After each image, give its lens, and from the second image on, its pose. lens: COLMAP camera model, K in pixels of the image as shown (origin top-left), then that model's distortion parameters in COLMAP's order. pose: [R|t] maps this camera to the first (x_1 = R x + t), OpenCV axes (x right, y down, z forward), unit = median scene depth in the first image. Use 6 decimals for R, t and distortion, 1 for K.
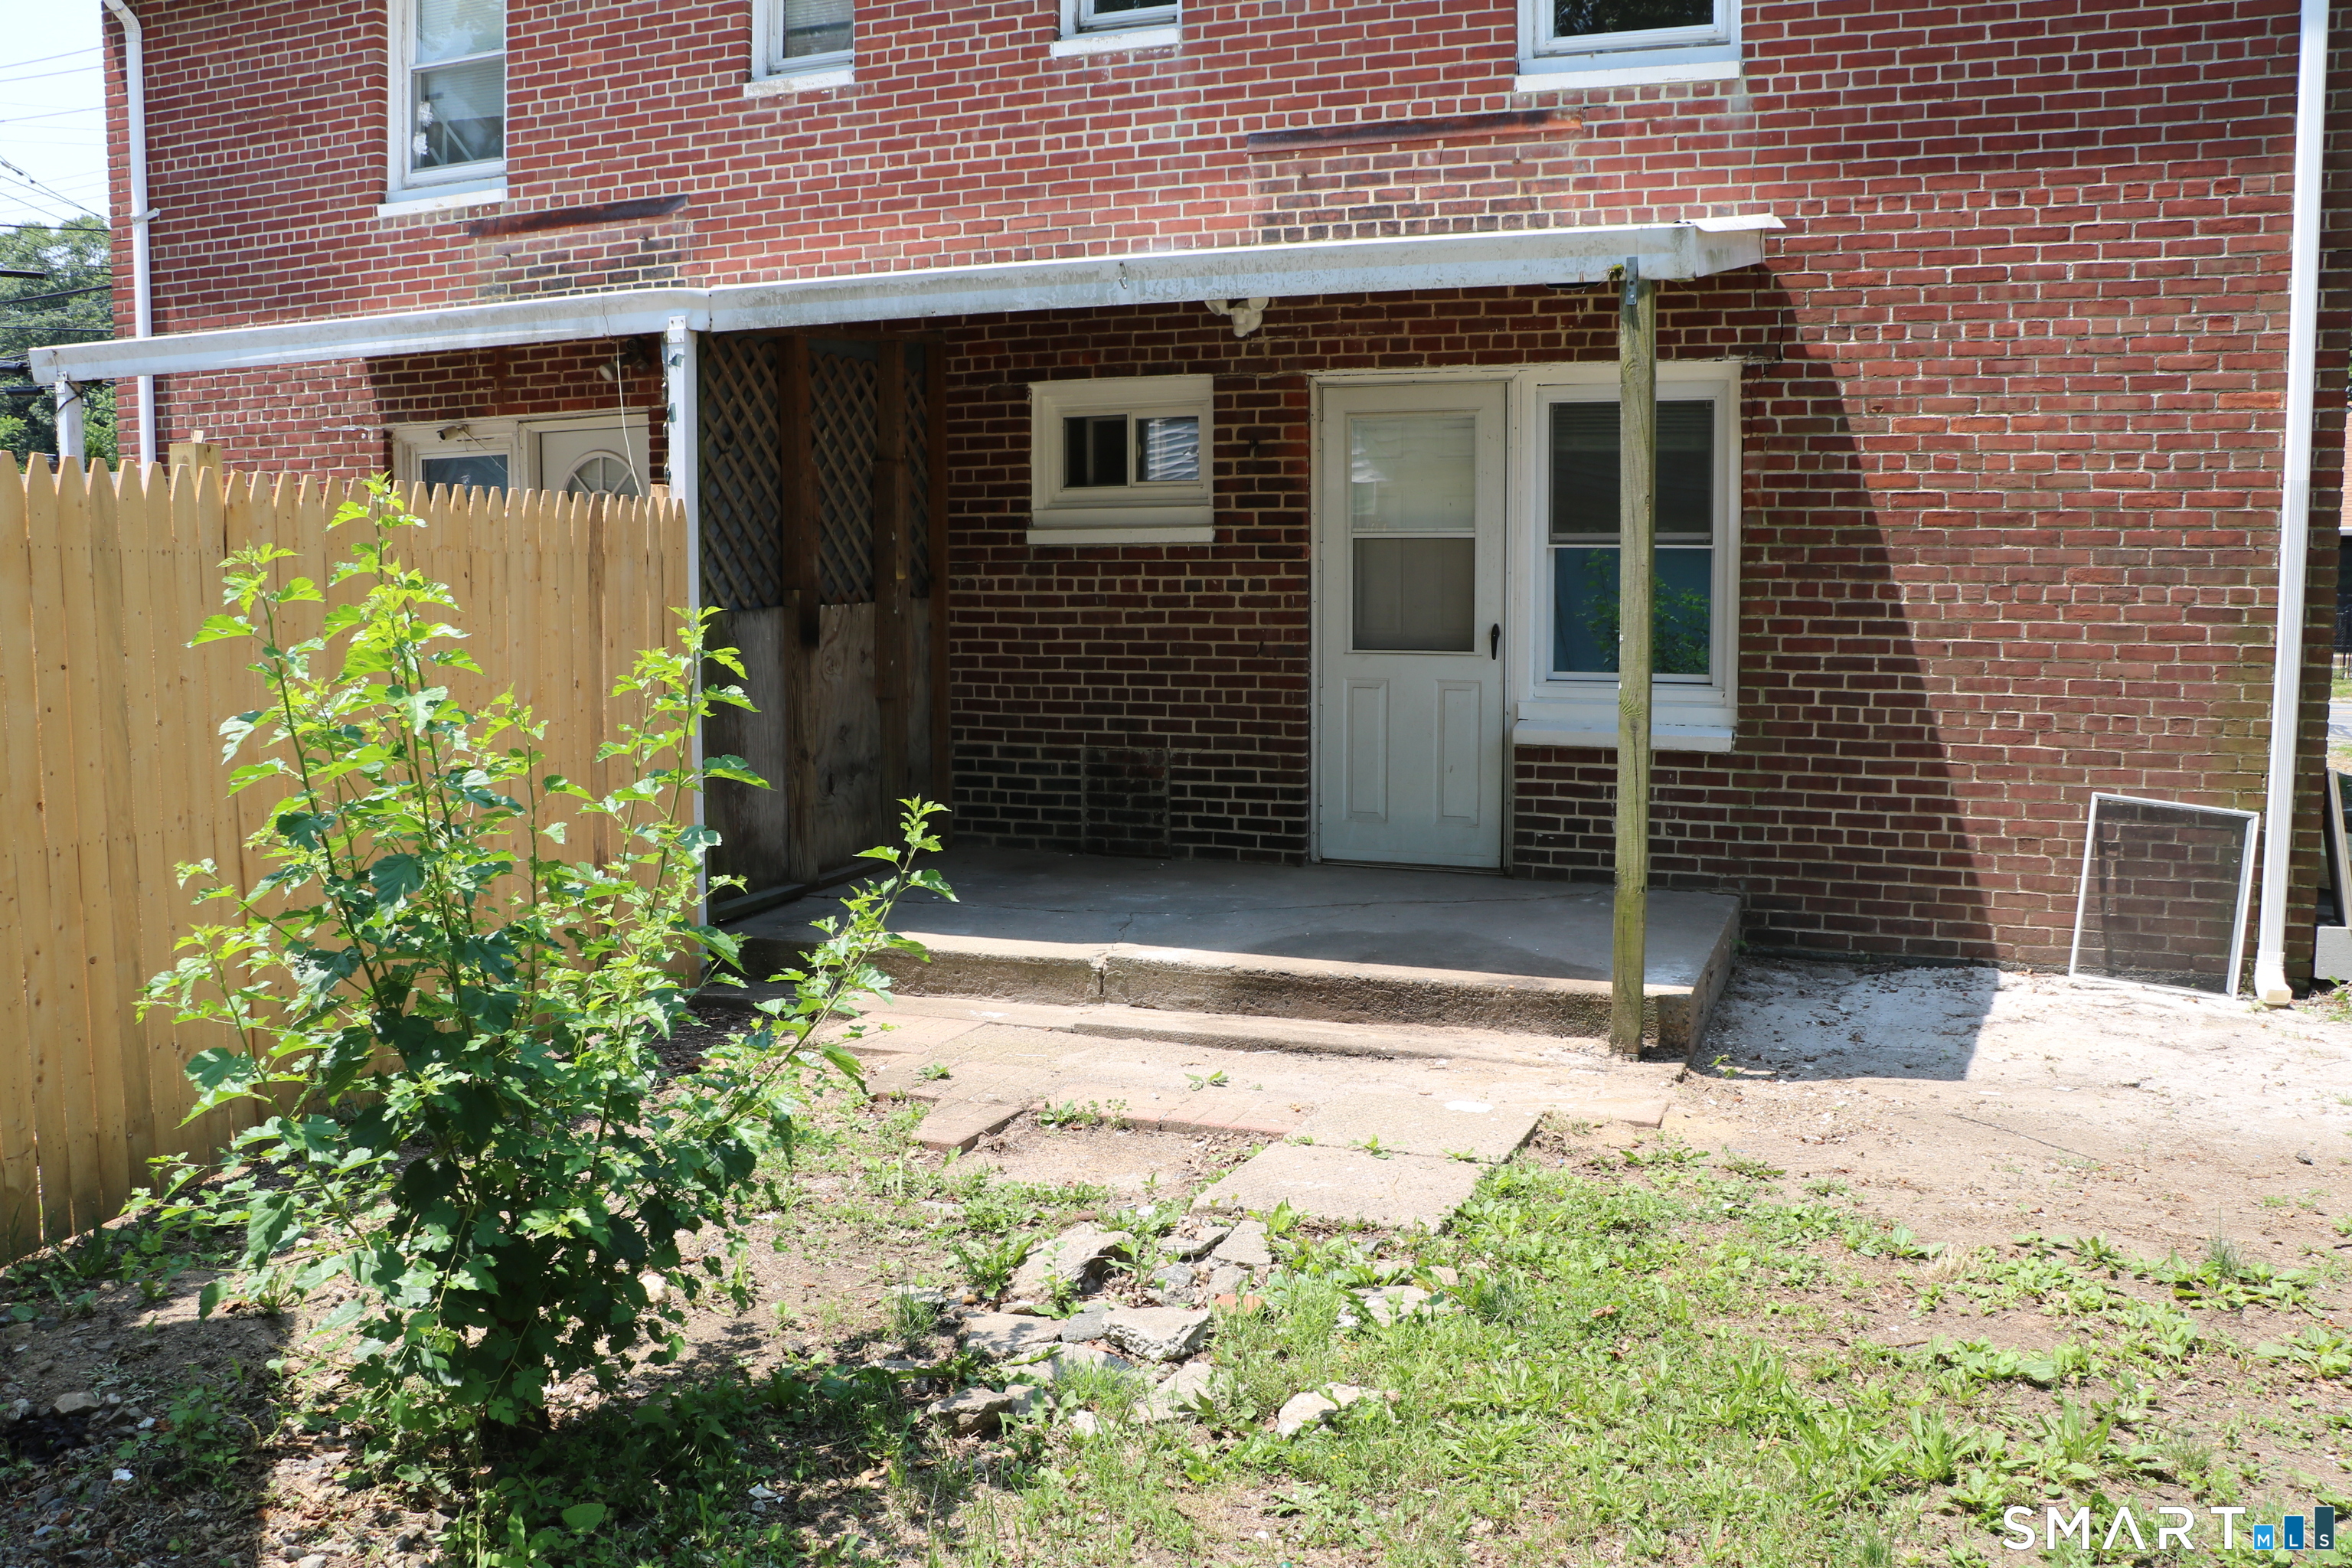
lens RADIAL K [[1917.8, 0, 1174.7], [0, 1917.8, 778.0], [0, 0, 1]] dist [-0.188481, 0.155672]
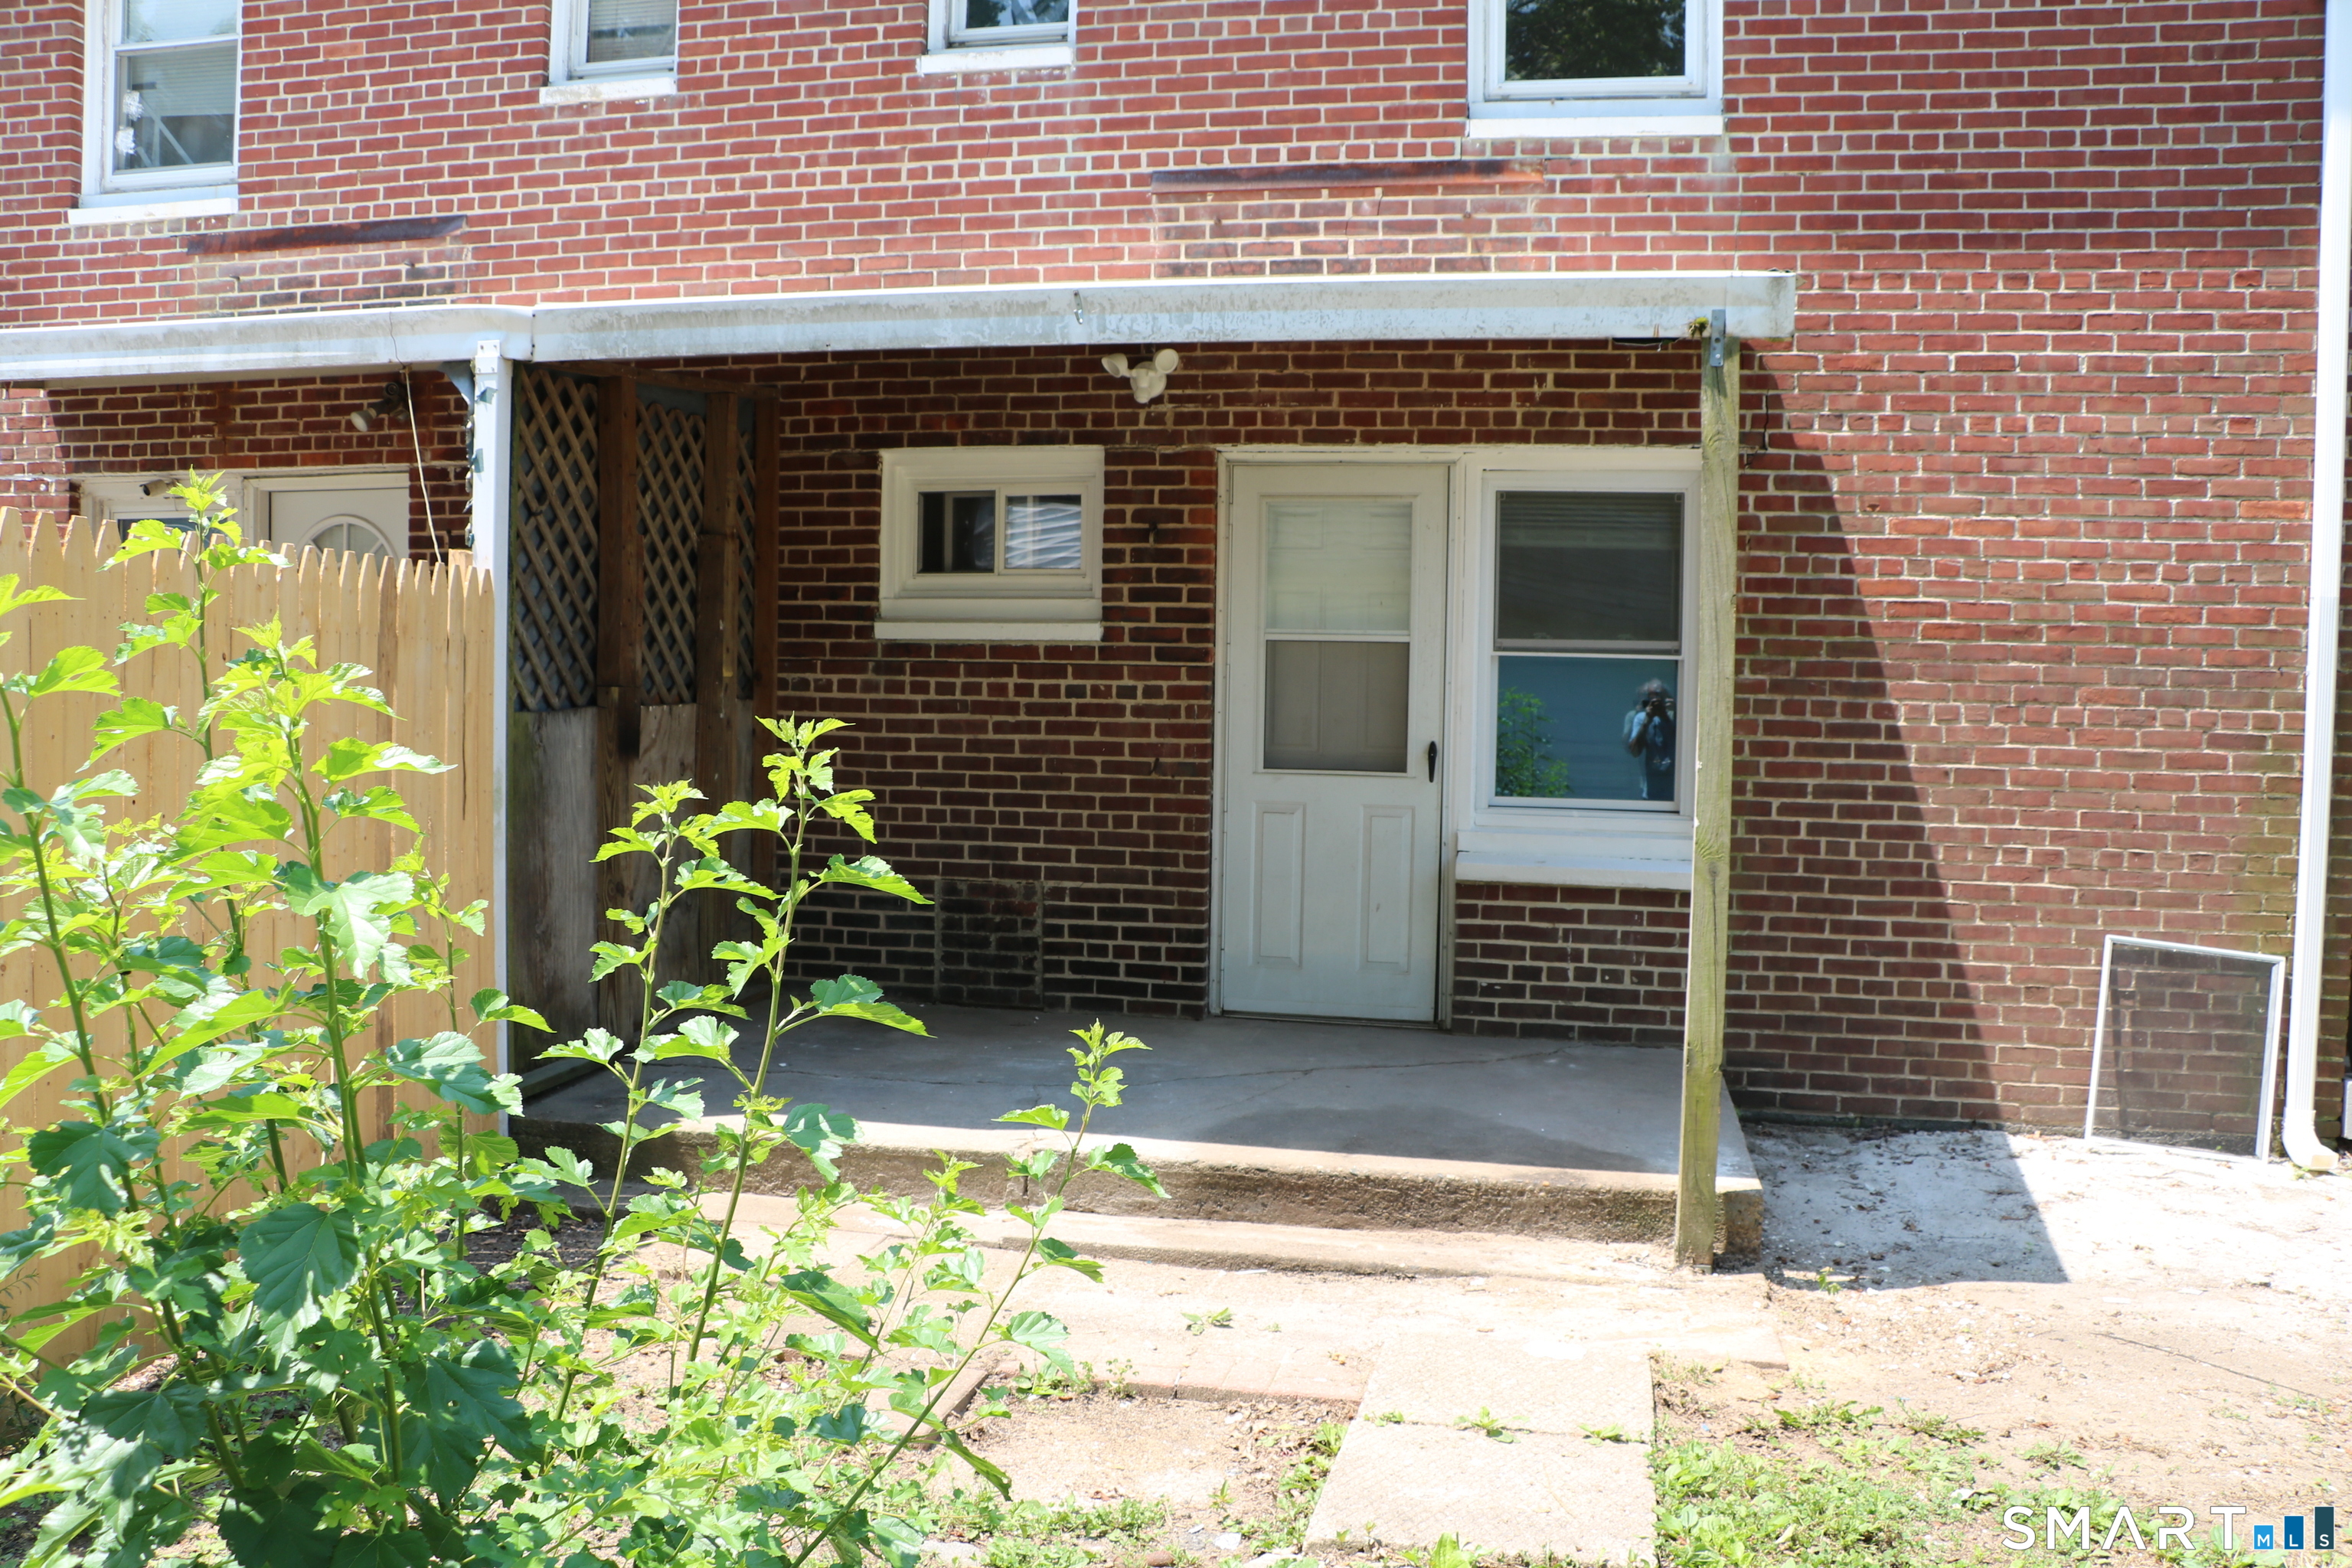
lens RADIAL K [[1917.8, 0, 1175.0], [0, 1917.8, 787.1], [0, 0, 1]] dist [-0.188481, 0.155672]
pose [[0.986616, 0.011879, 0.162628, -0.093367], [-0.003750, 0.998732, -0.050204, -0.016312], [-0.163018, 0.048922, 0.985409, 0.165014]]
